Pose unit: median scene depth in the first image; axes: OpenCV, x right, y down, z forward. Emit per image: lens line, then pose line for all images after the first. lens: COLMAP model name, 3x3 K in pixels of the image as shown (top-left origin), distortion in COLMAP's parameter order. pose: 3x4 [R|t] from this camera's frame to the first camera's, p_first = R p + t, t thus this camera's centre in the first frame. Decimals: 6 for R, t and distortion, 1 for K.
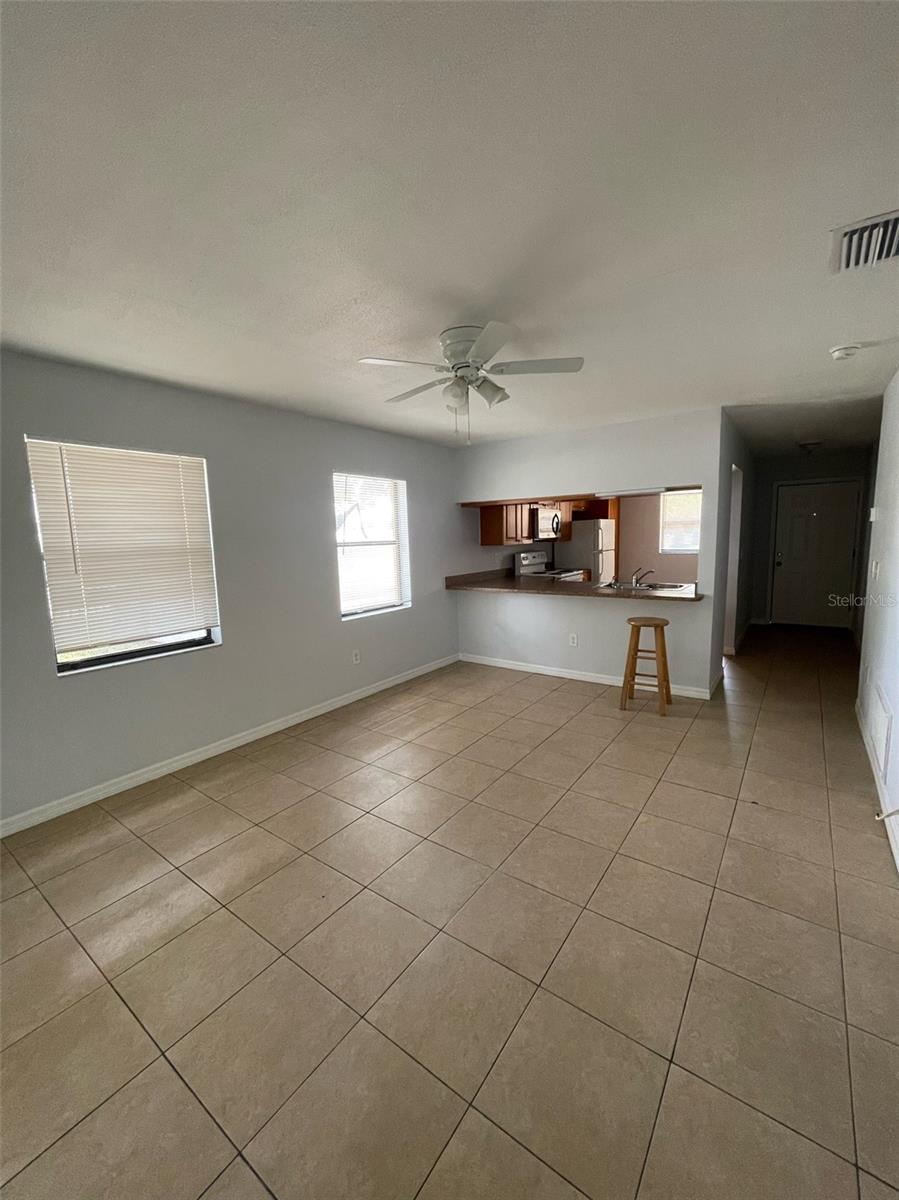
lens RADIAL K [[483.3, 0, 455.8], [0, 483.3, 599.0], [0, 0, 1]] dist [0.004333, 0.000278]
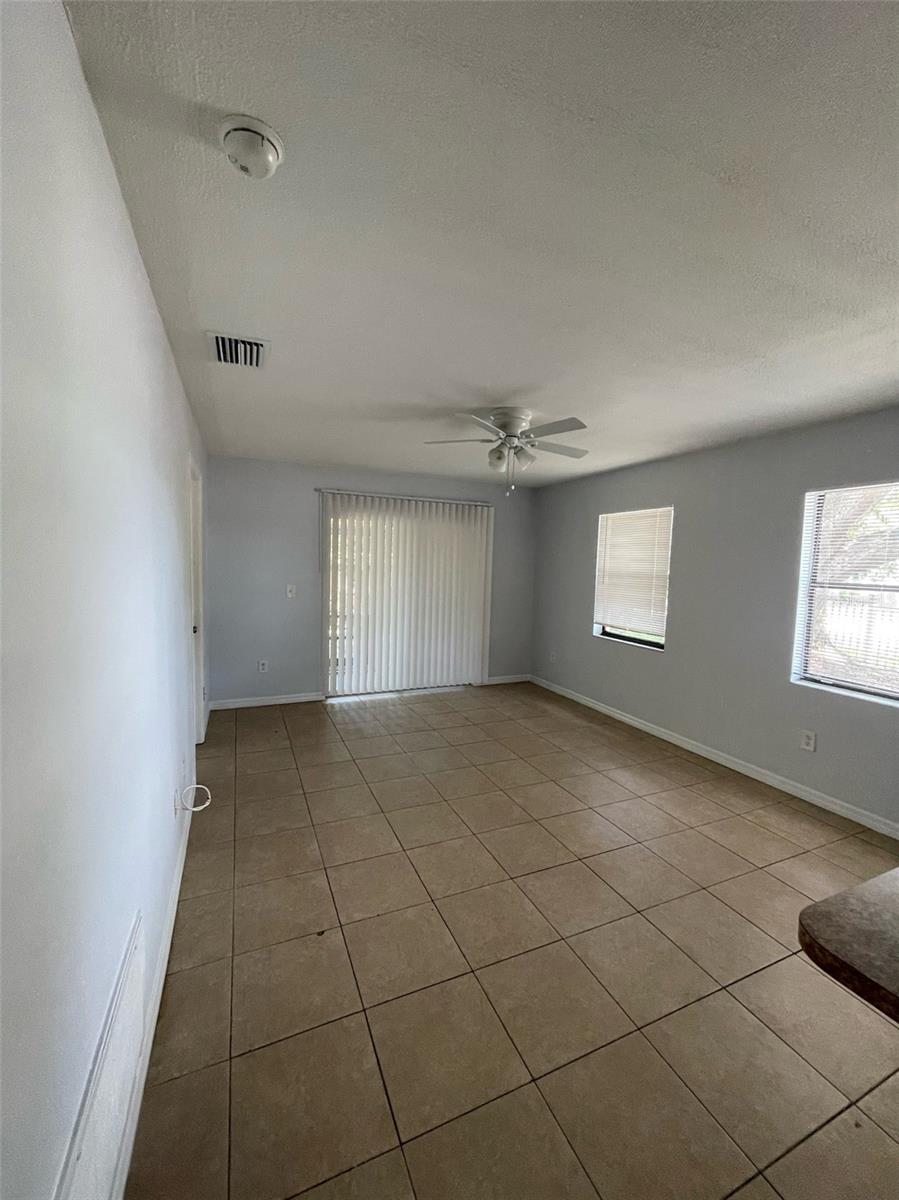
lens RADIAL K [[483.3, 0, 454.7], [0, 483.3, 604.2], [0, 0, 1]] dist [0.004333, 0.000278]
pose [[-0.504851, 0.091446, -0.858349, 0.830409], [-0.126064, 0.975901, 0.178116, -0.176183], [0.853952, 0.198129, -0.481156, 1.075304]]
